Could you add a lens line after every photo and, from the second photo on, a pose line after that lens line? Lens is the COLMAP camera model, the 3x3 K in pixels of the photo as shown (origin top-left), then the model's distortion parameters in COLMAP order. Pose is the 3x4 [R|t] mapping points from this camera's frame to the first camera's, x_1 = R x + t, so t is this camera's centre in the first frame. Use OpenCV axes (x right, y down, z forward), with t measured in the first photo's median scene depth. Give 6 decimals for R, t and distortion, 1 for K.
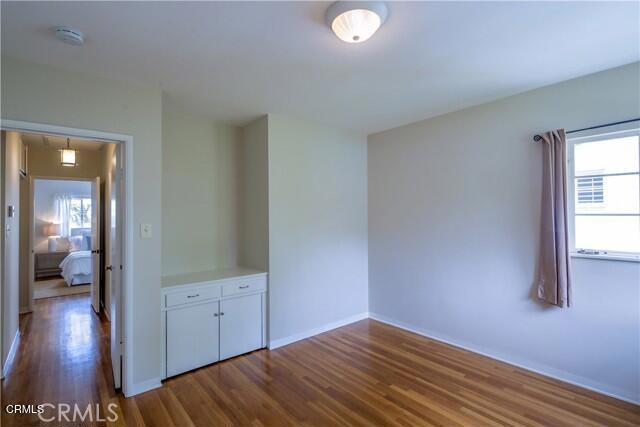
lens RADIAL K [[313.0, 0, 319.2], [0, 313.0, 211.4], [0, 0, 1]] dist [-0.004821, -0.003828]
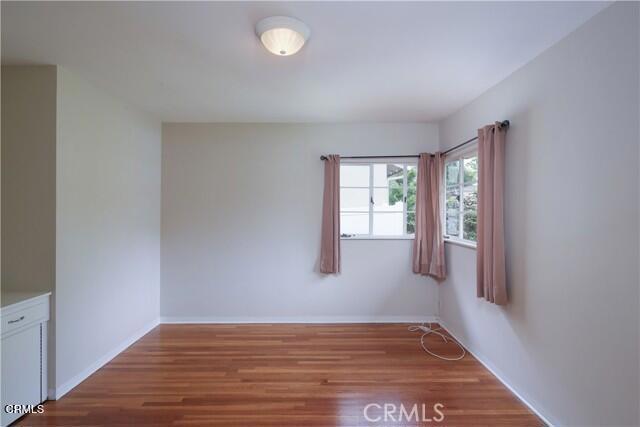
lens RADIAL K [[313.0, 0, 320.4], [0, 313.0, 213.2], [0, 0, 1]] dist [-0.004821, -0.003828]
pose [[0.614981, 0.000654, 0.788542, -0.404830], [-0.017356, 0.999769, 0.012706, -0.001064], [-0.788351, -0.021500, 0.614850, 0.120527]]
